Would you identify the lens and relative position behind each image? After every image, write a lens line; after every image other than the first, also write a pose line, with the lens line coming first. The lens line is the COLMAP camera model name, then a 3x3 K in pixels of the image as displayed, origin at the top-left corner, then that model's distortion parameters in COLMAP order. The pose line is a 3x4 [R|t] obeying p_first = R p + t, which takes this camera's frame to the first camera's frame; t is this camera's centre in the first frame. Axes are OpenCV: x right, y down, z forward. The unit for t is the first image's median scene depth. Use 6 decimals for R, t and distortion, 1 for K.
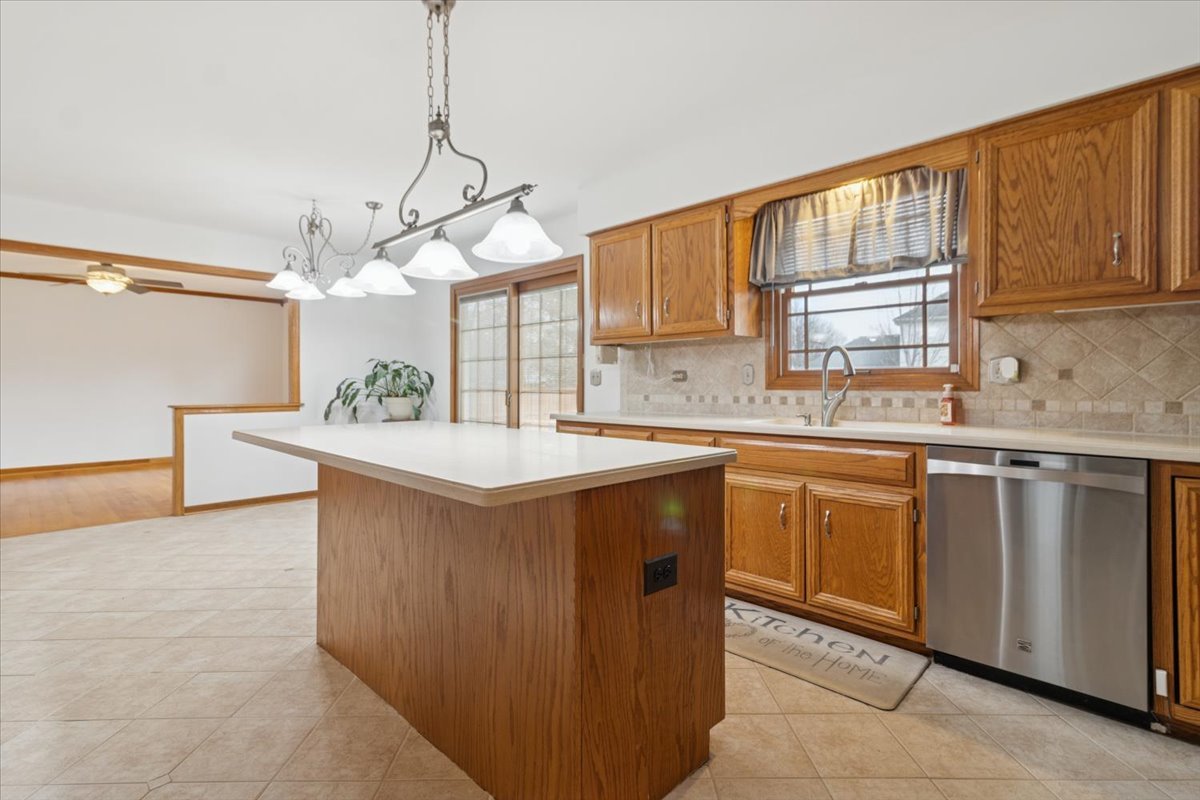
lens RADIAL K [[574.3, 0, 599.9], [0, 574.3, 380.6], [0, 0, 1]] dist [0.003123, 0.001632]
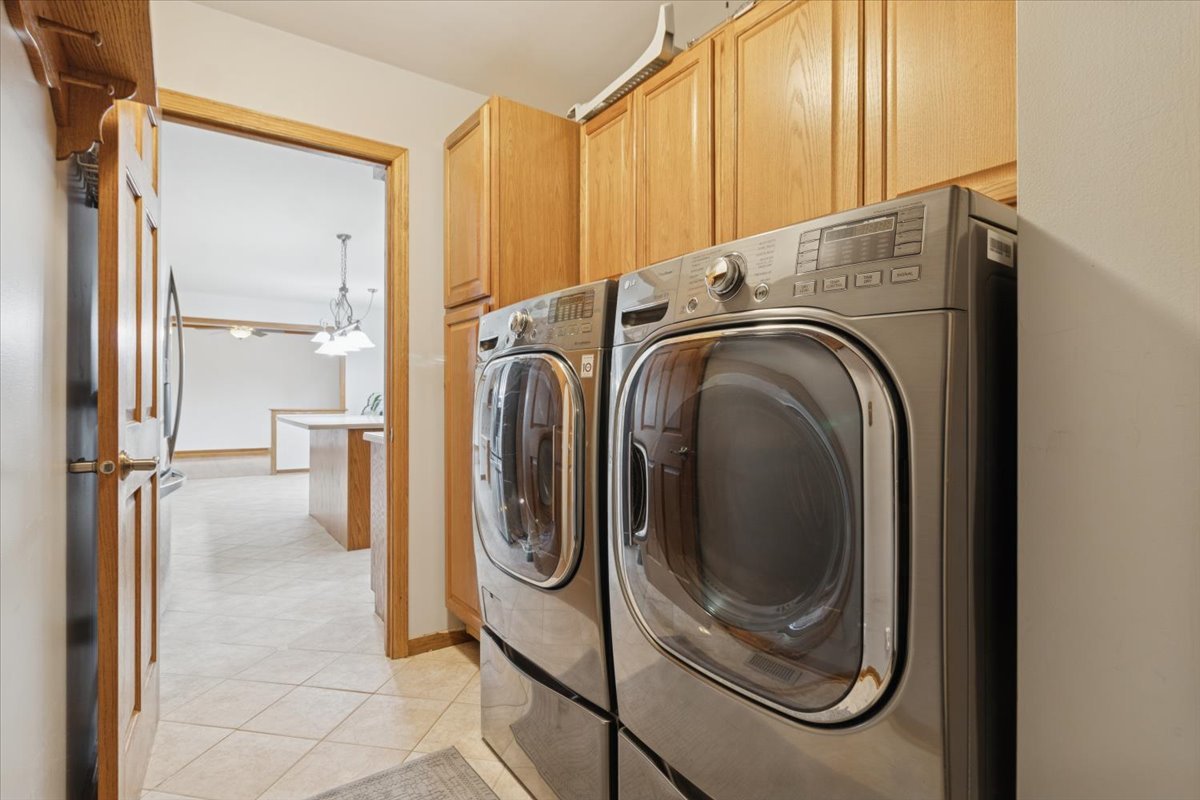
lens RADIAL K [[602.0, 0, 596.7], [0, 602.0, 396.1], [0, 0, 1]] dist [0.002272, -0.000271]
pose [[0.980318, 0.002884, -0.197405, 0.757553], [-0.003293, 0.999993, -0.001745, 0.008630], [0.197399, 0.002360, 0.980320, -0.753859]]
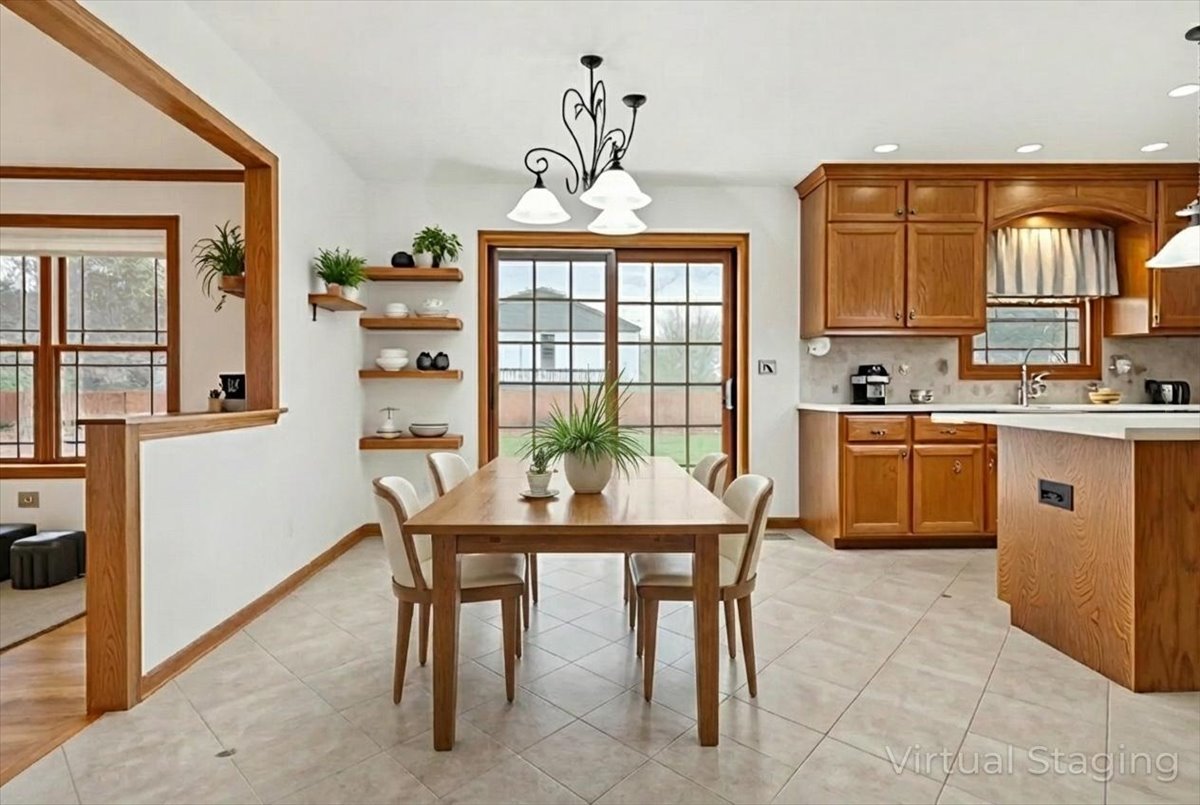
lens RADIAL K [[582.5, 0, 600.9], [0, 582.5, 377.3], [0, 0, 1]] dist [0.003720, 0.000875]
pose [[0.681665, 0.008418, 0.731616, -1.156601], [-0.003307, 0.999959, -0.008425, 0.024730], [-0.731657, 0.003323, 0.681665, 0.720524]]
